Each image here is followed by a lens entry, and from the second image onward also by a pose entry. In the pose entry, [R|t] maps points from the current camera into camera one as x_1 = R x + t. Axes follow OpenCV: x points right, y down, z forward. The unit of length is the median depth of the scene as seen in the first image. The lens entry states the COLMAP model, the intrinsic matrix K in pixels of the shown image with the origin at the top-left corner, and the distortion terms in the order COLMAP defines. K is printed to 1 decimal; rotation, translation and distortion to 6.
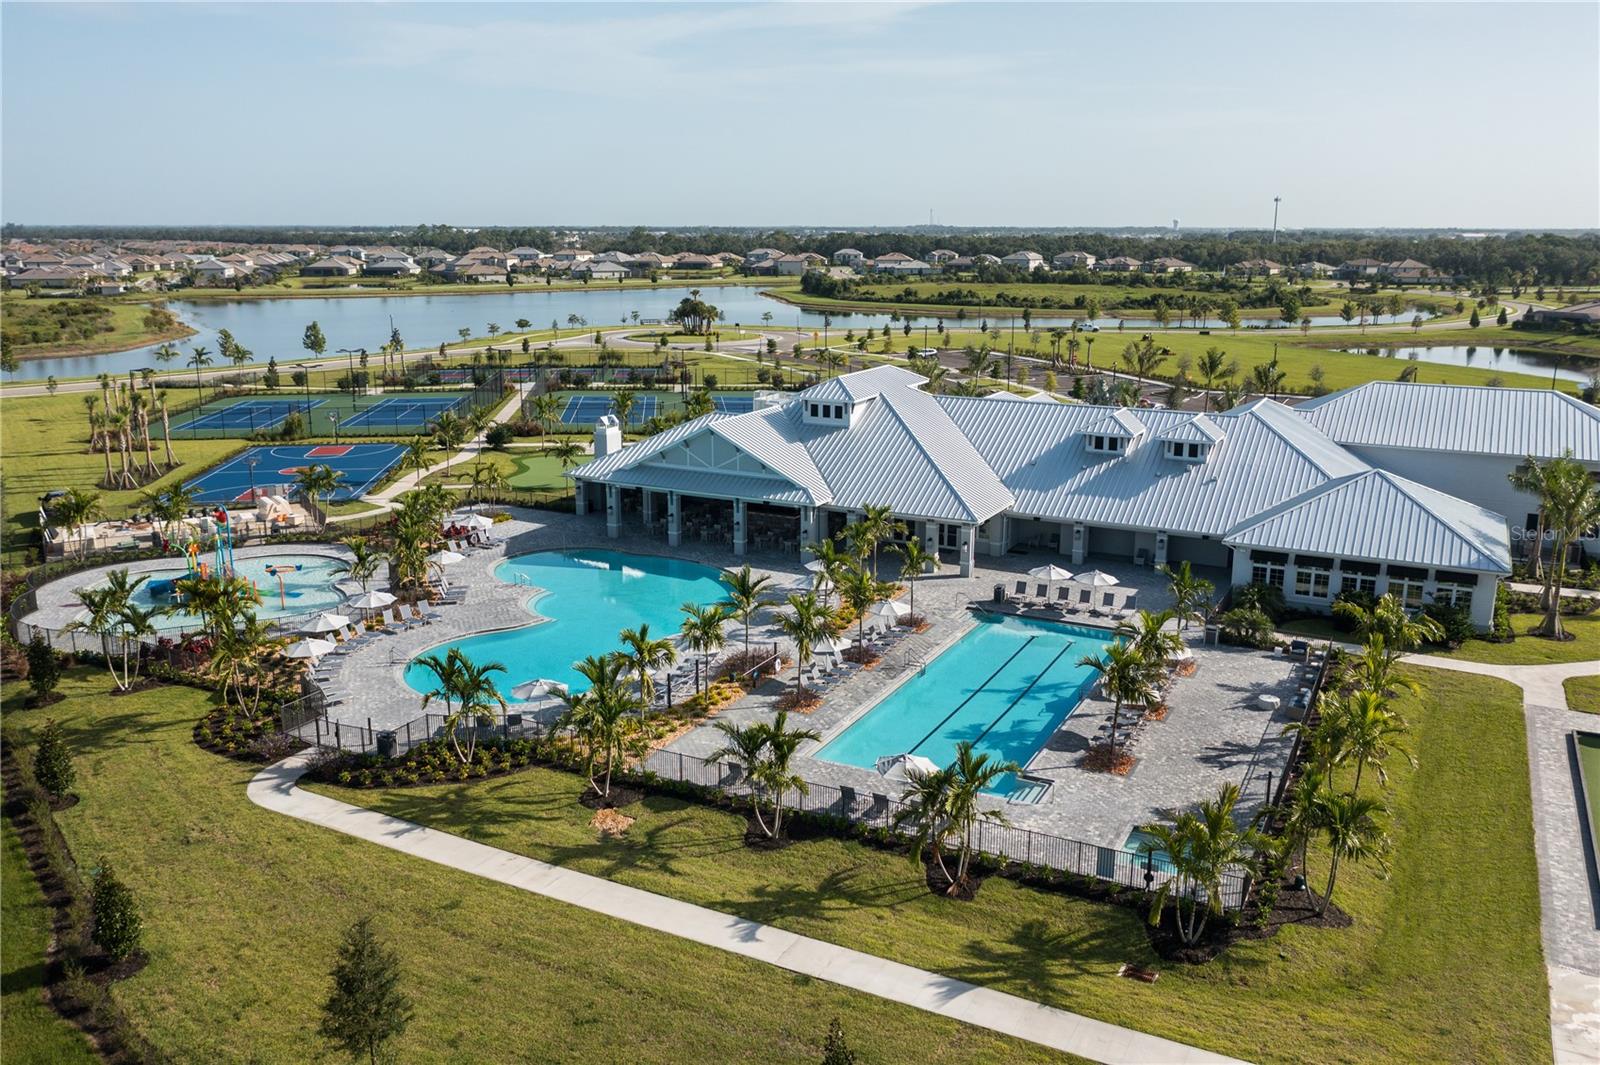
lens RADIAL K [[1287.0, 0, 800.0], [0, 1287.0, 532.5], [0, 0, 1]] dist [-0.007955, 0.005602]
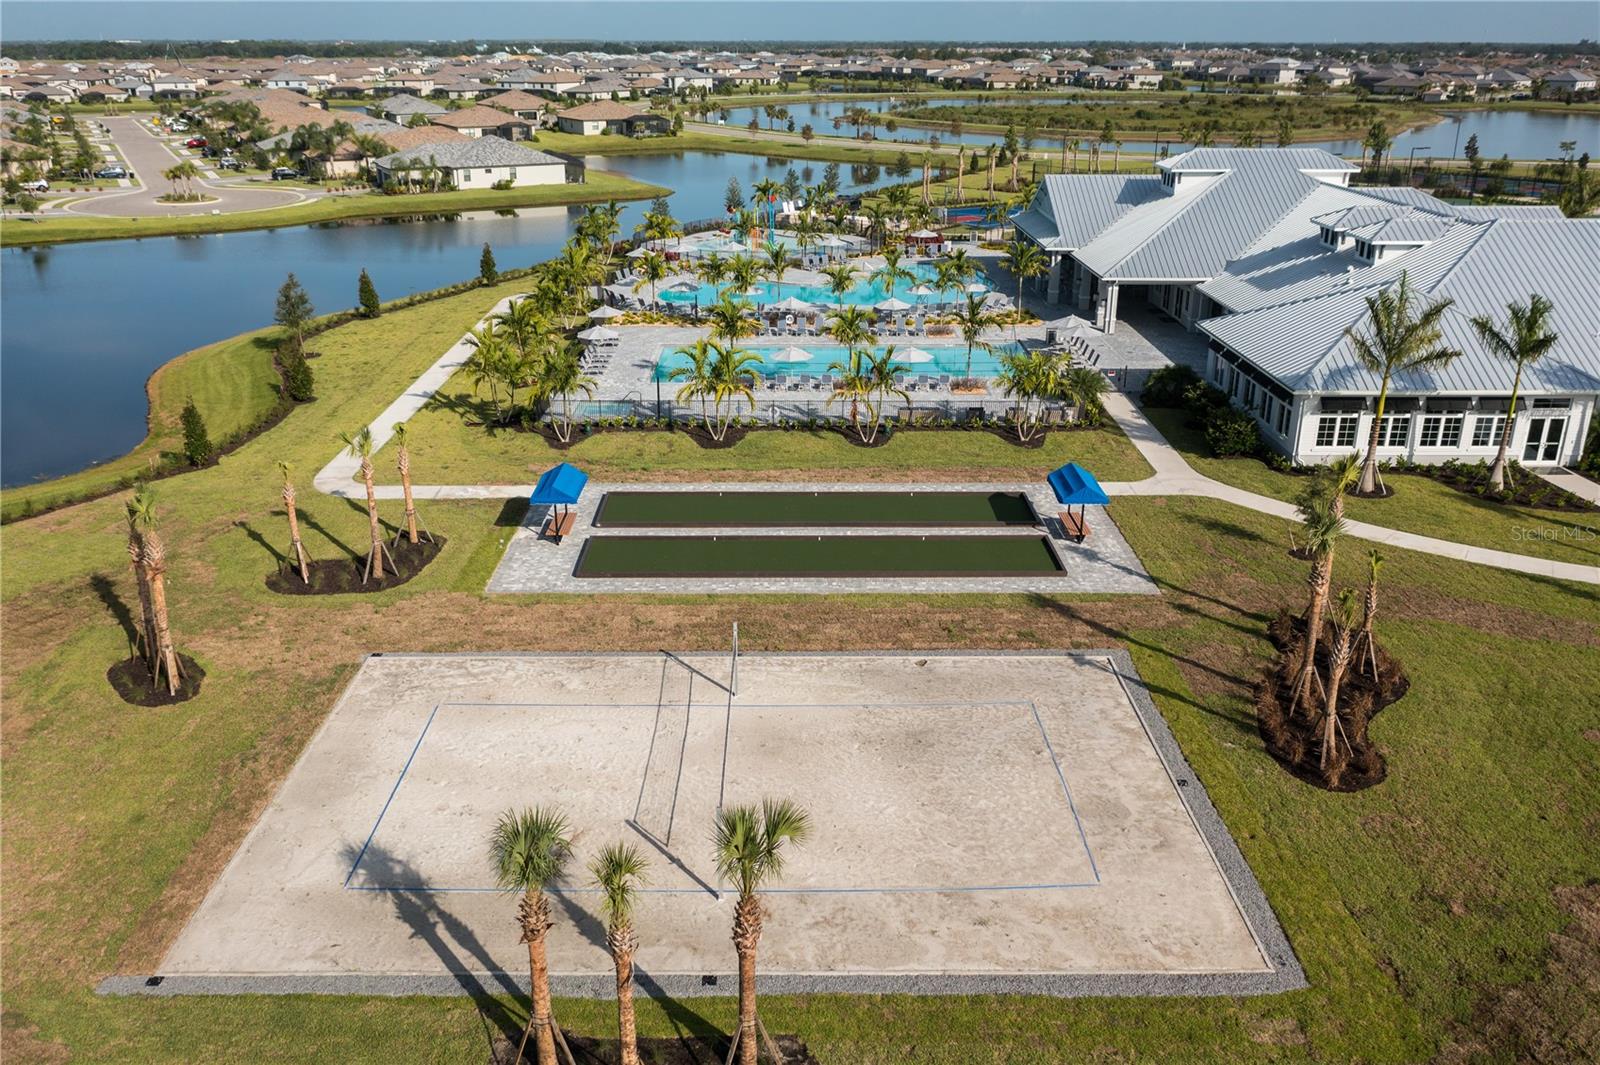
lens RADIAL K [[1287.0, 0, 800.0], [0, 1287.0, 532.5], [0, 0, 1]] dist [-0.007955, 0.005602]
pose [[0.465908, 0.316350, -0.826349, 1.341464], [-0.206906, 0.946963, 0.245868, -0.028086], [0.860302, 0.056425, 0.506652, 0.341435]]
